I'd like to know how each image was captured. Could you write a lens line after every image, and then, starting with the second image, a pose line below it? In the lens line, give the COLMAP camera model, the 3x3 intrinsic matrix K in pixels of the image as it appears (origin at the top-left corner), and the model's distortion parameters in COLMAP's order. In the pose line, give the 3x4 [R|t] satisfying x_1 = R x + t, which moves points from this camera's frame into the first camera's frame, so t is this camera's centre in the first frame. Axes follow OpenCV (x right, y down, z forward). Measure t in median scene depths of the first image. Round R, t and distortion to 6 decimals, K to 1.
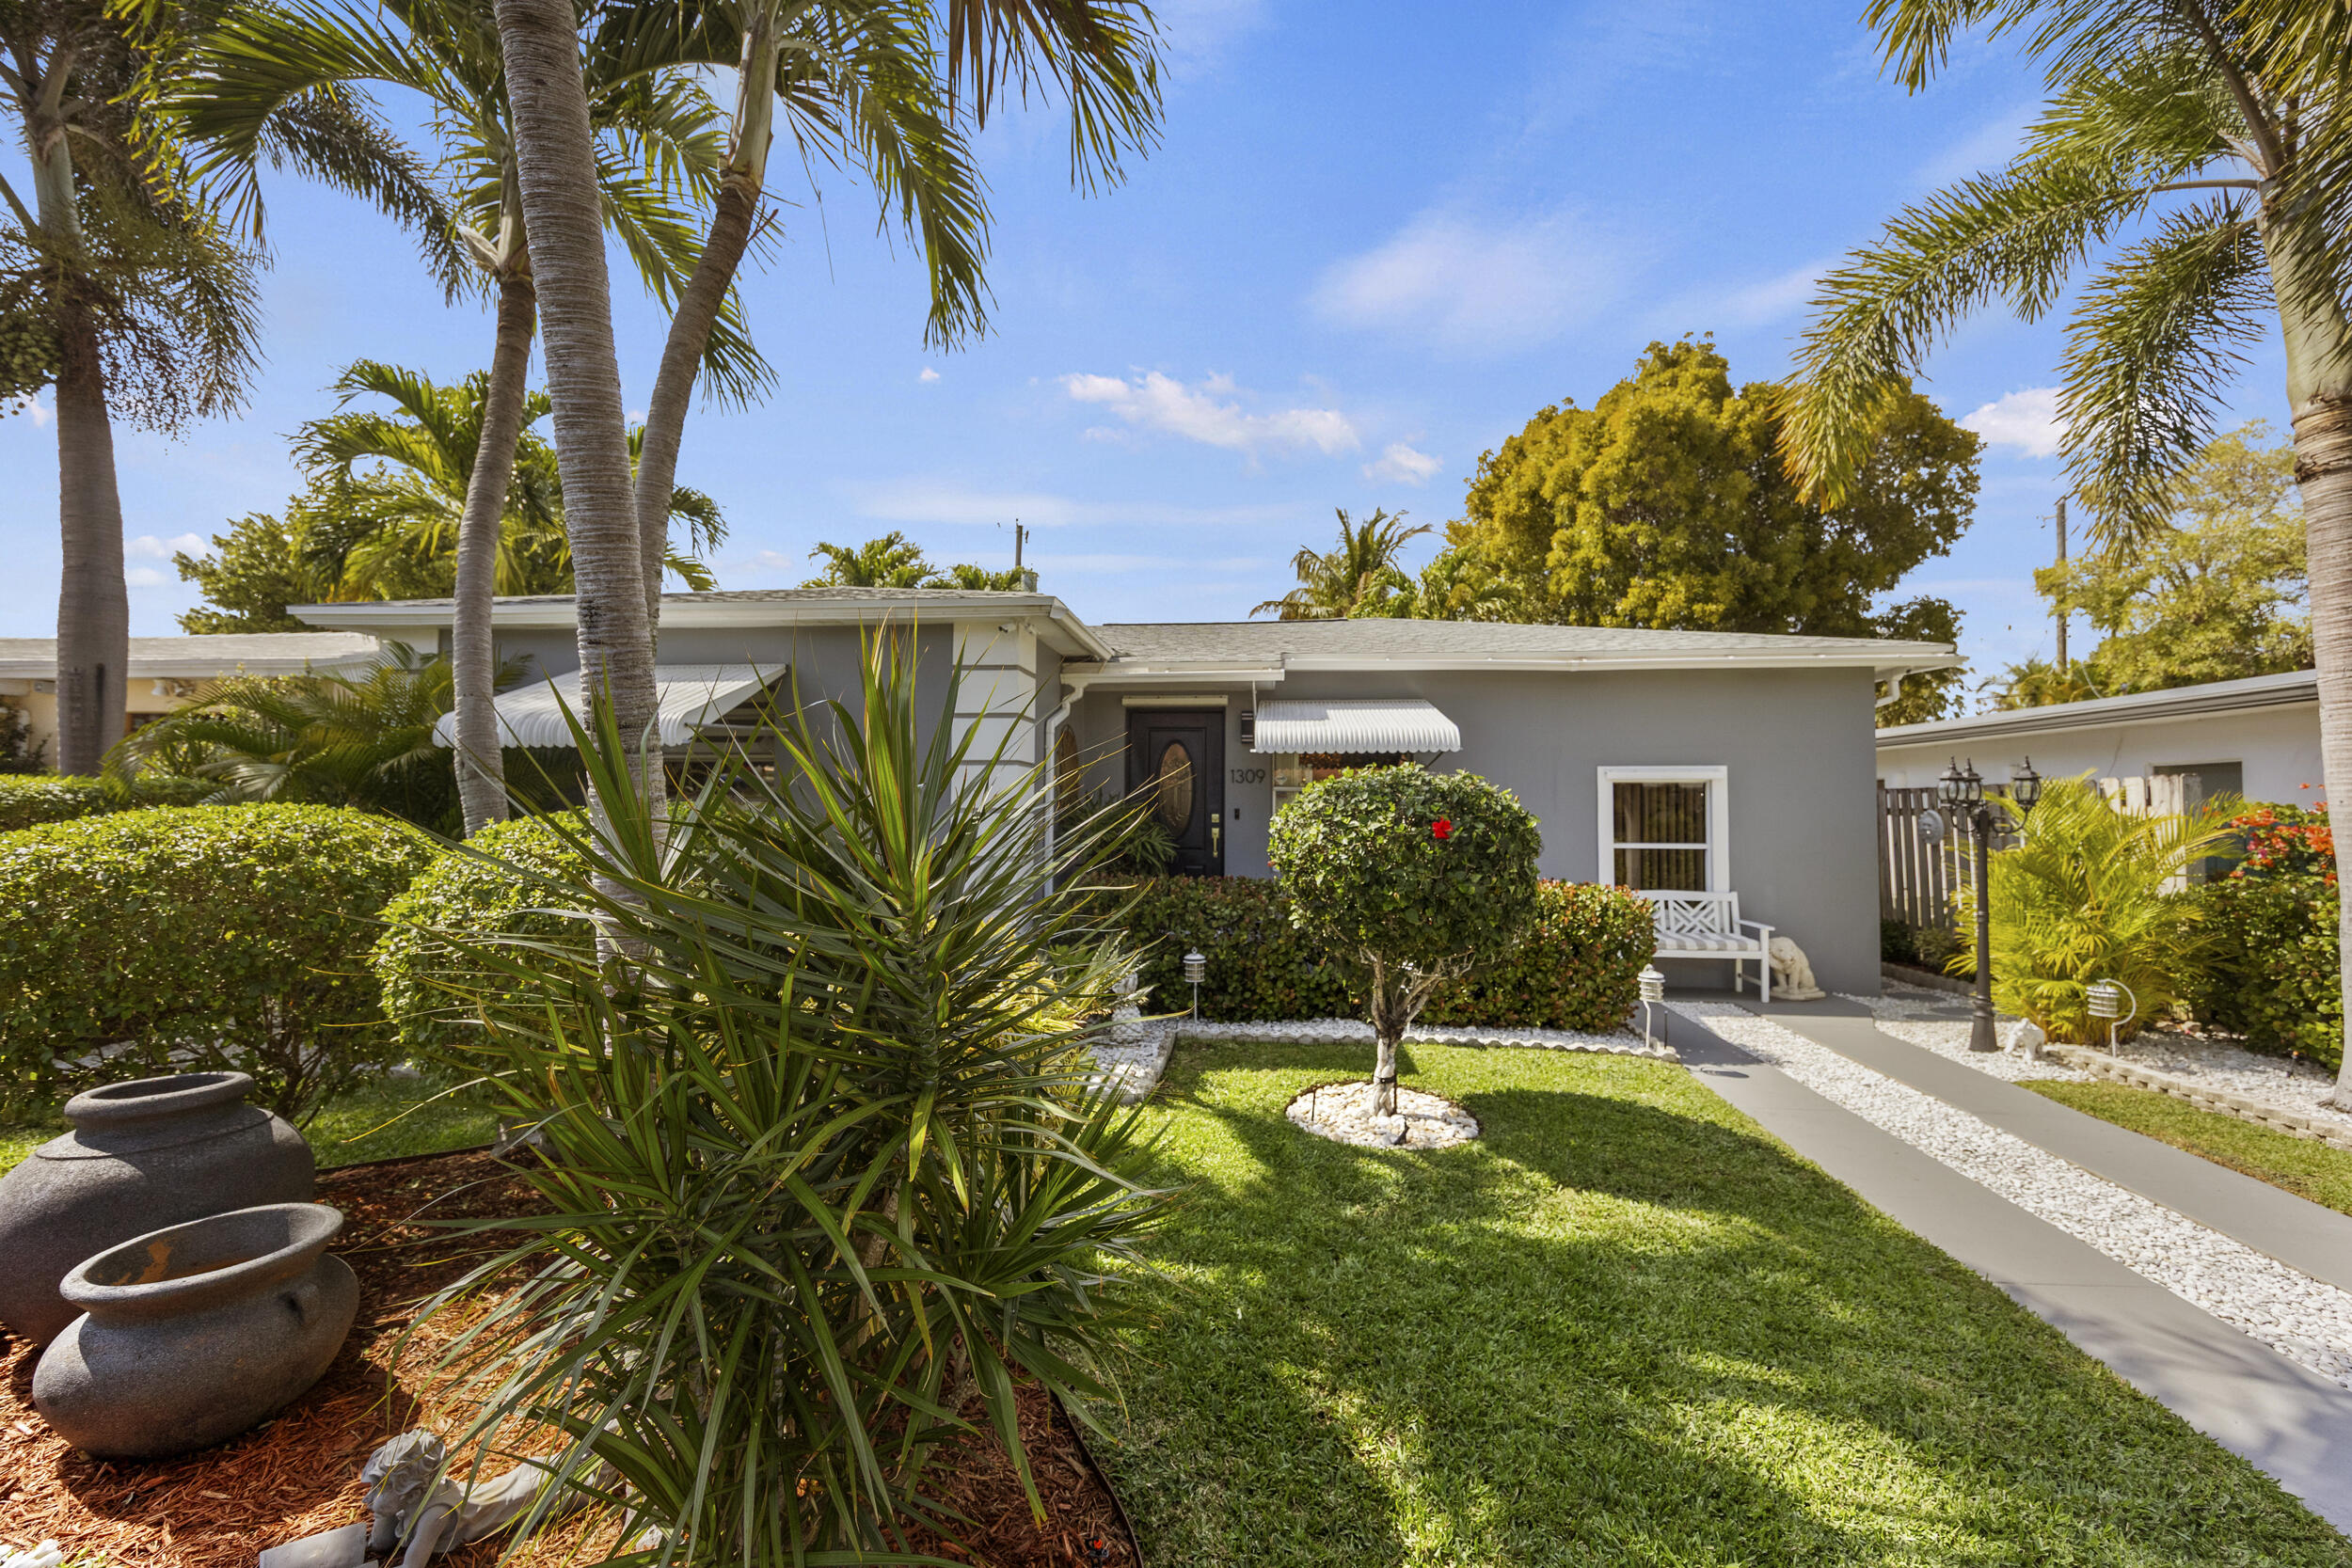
lens RADIAL K [[942.9, 0, 1176.0], [0, 942.9, 784.0], [0, 0, 1]] dist [0.001620, 0.000127]
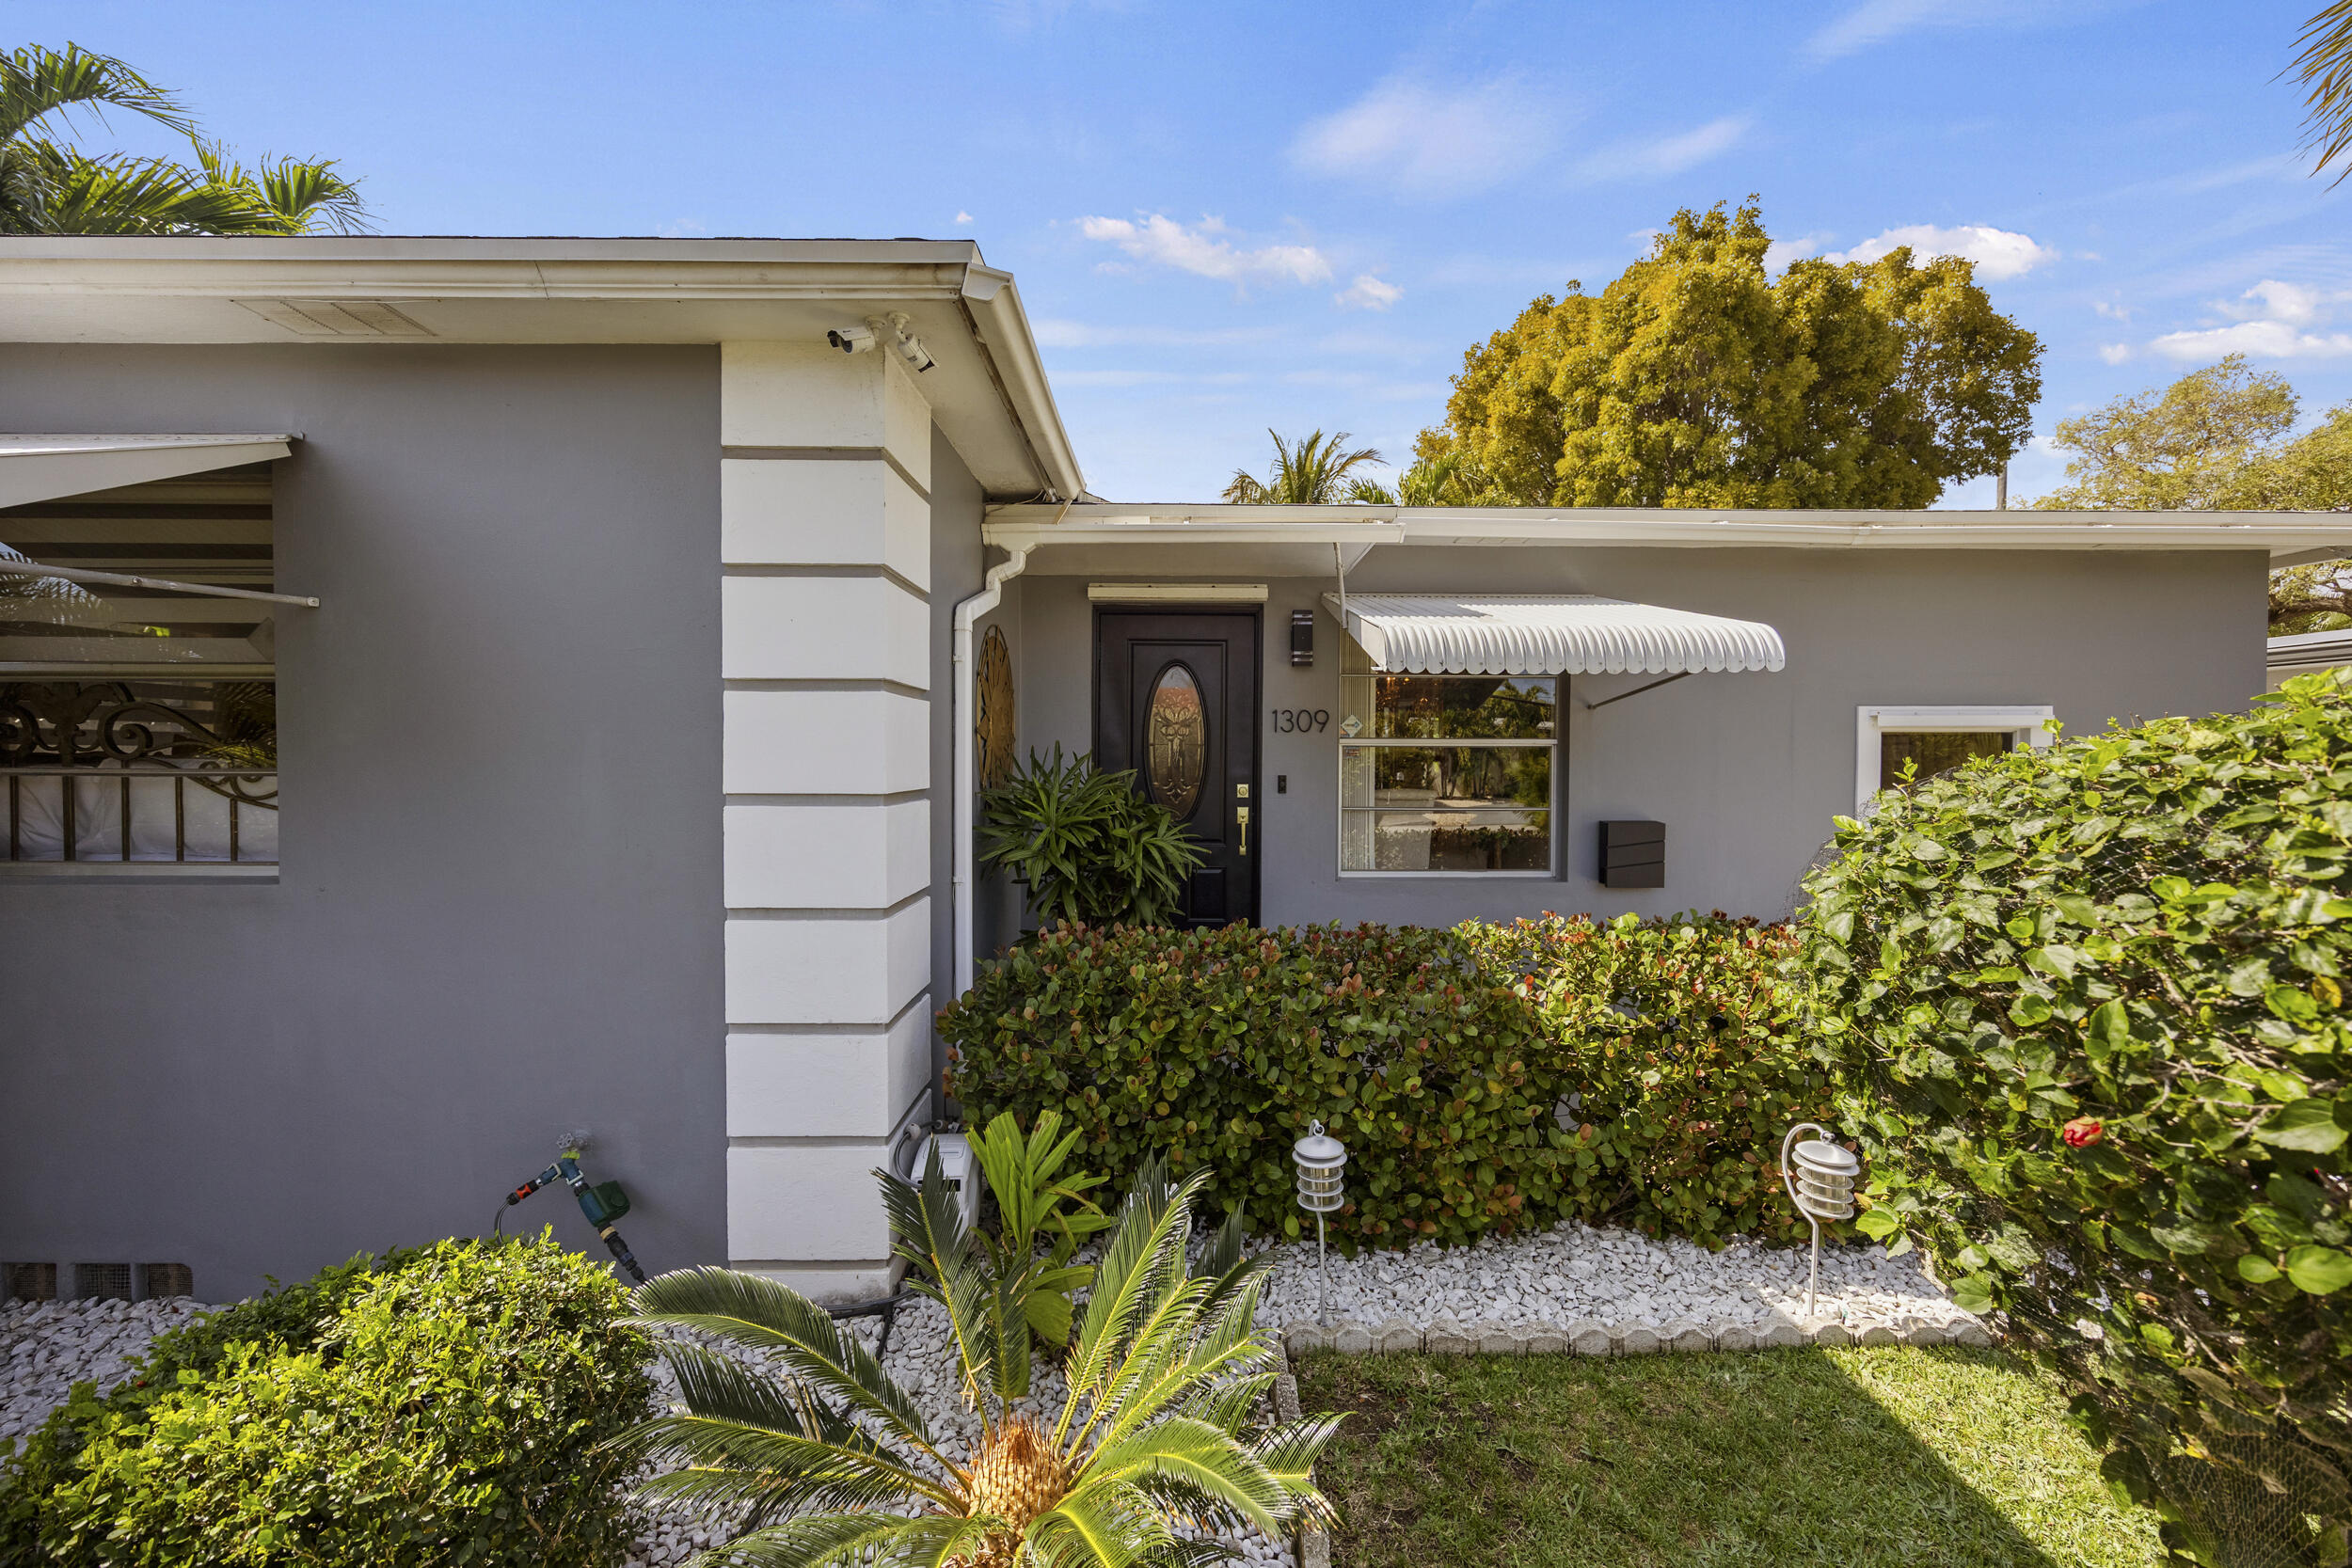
lens RADIAL K [[889.1, 0, 1176.0], [0, 889.1, 784.0], [0, 0, 1]] dist [0.009937, 0.000026]
pose [[0.994708, -0.004047, 0.102658, -0.032987], [-0.001897, 0.998330, 0.057738, -0.000603], [-0.102720, -0.057627, 0.993040, 0.242659]]
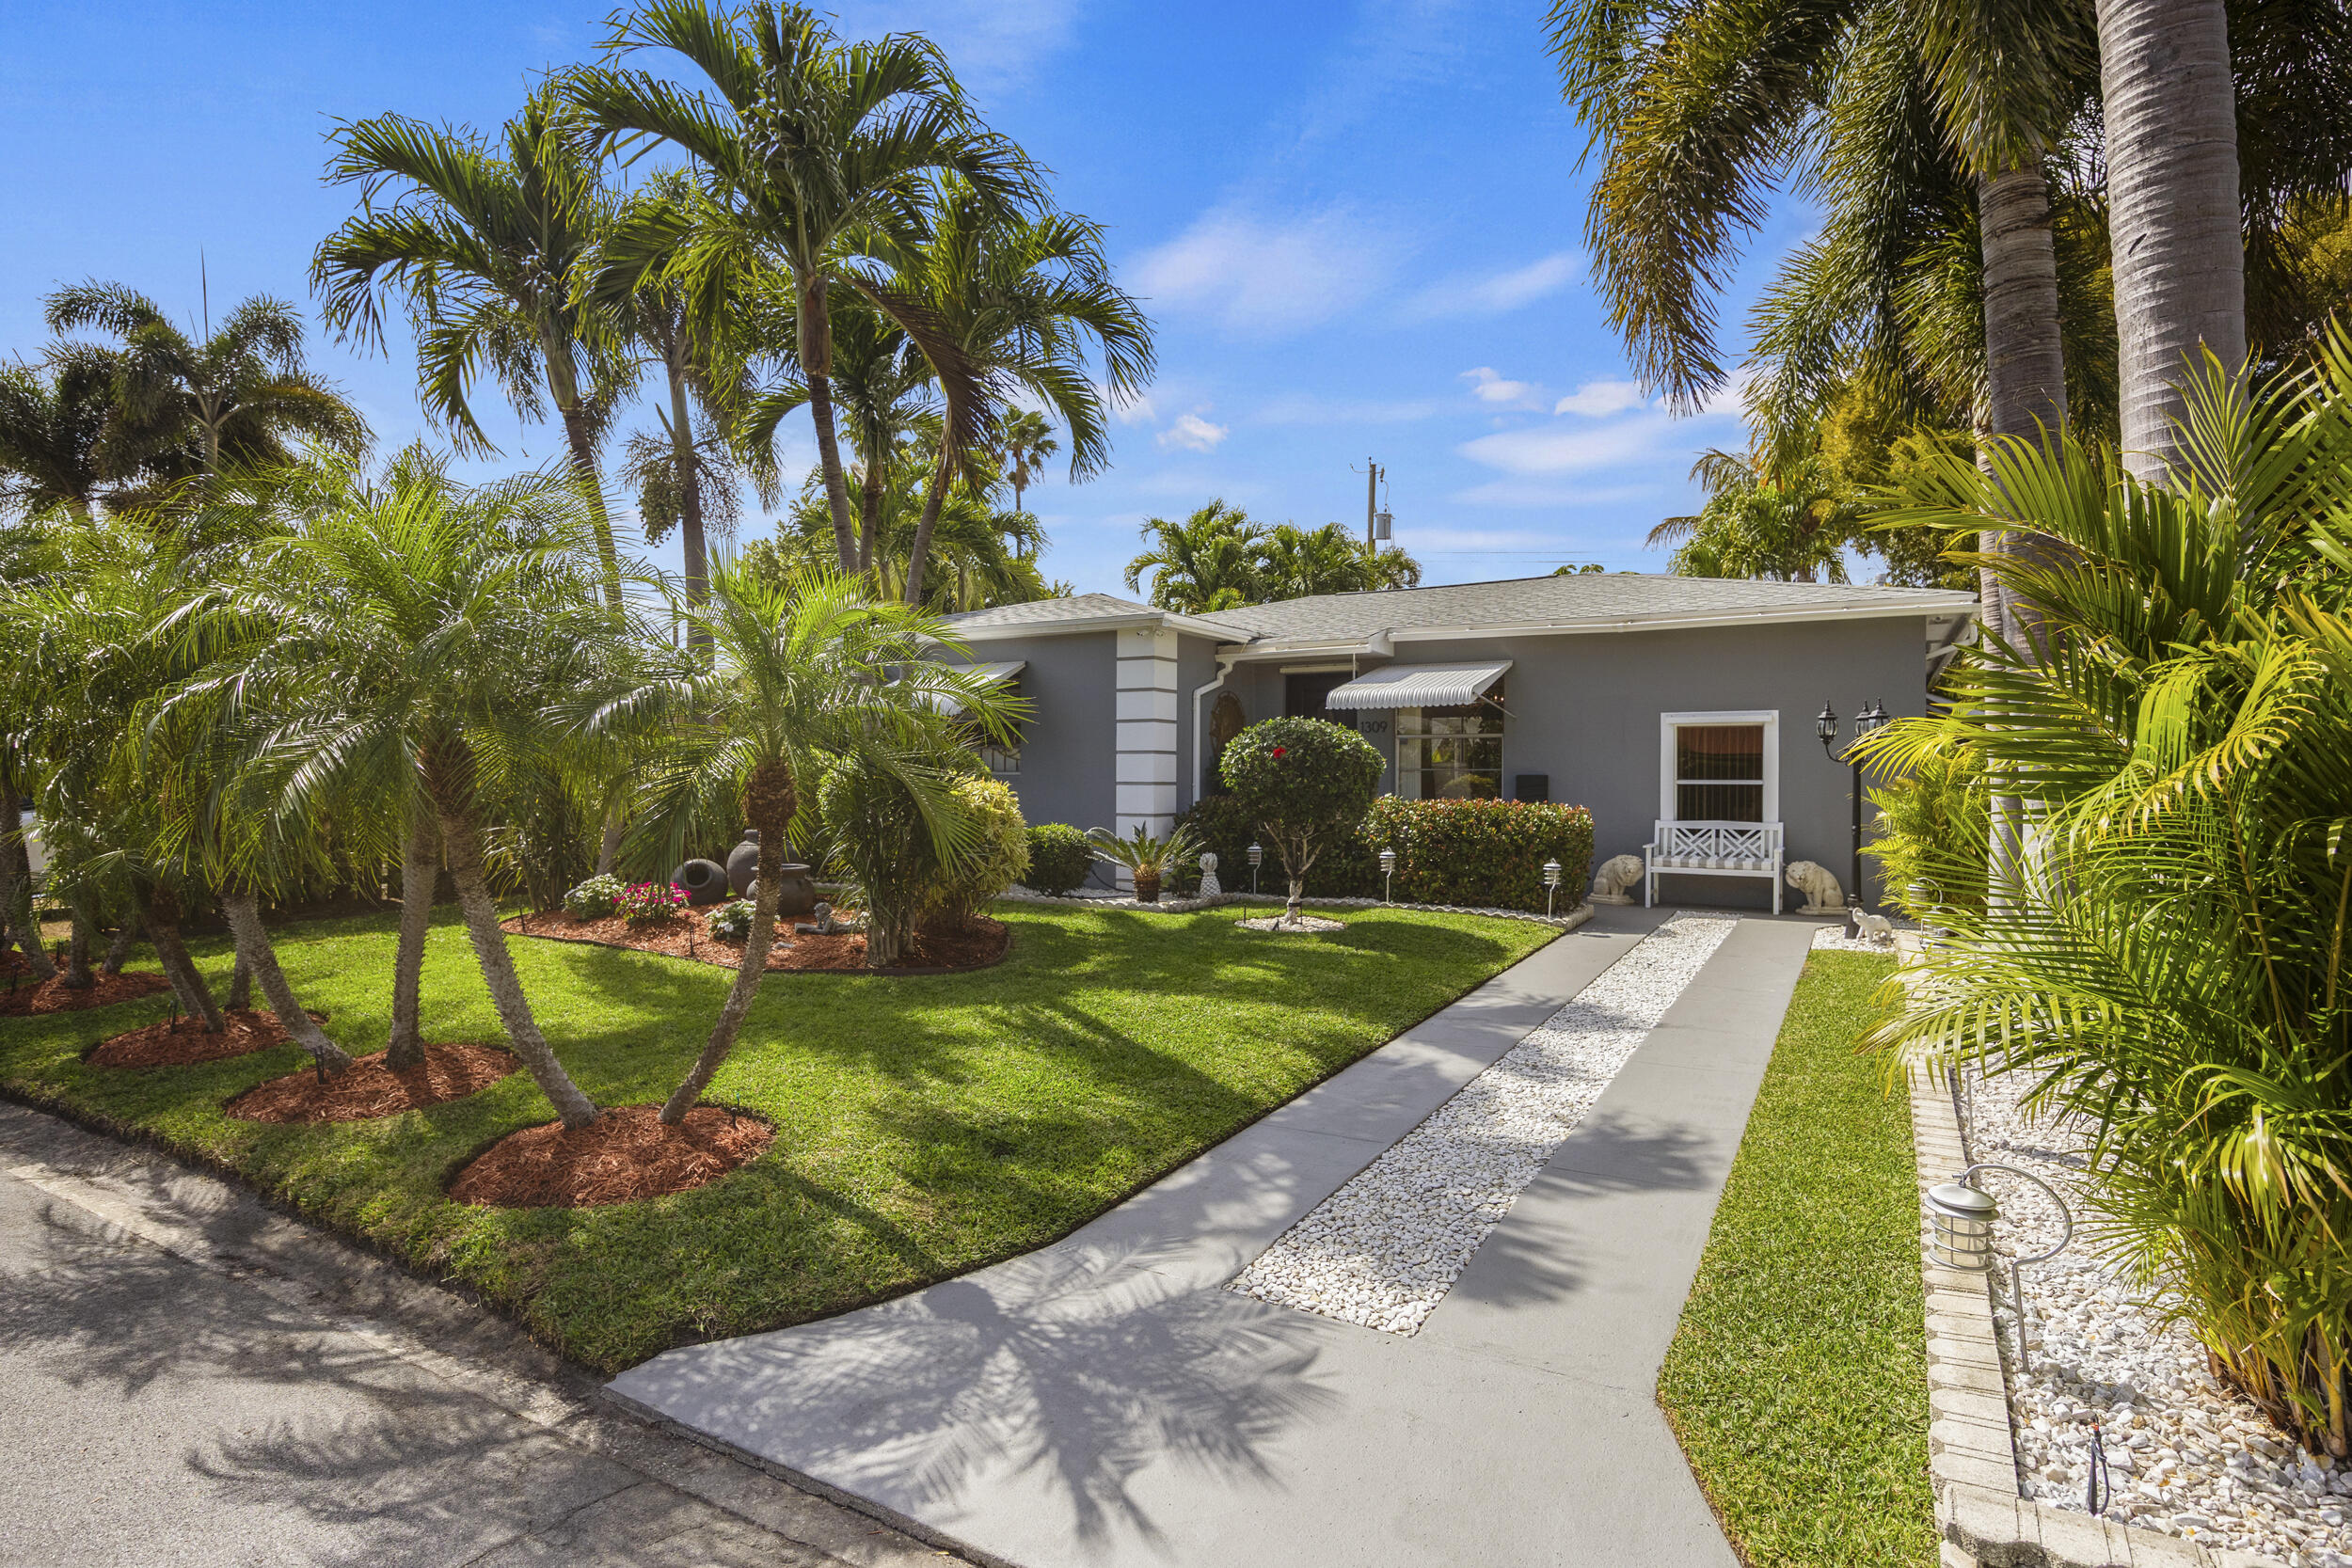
lens RADIAL K [[1221.1, 0, 1186.5], [0, 1221.1, 775.9], [0, 0, 1]] dist [0.000294, -0.007961]
pose [[0.908306, -0.000176, -0.418307, 0.289698], [0.011475, 0.999634, 0.024497, 0.007980], [0.418149, -0.027051, 0.907975, -0.317848]]
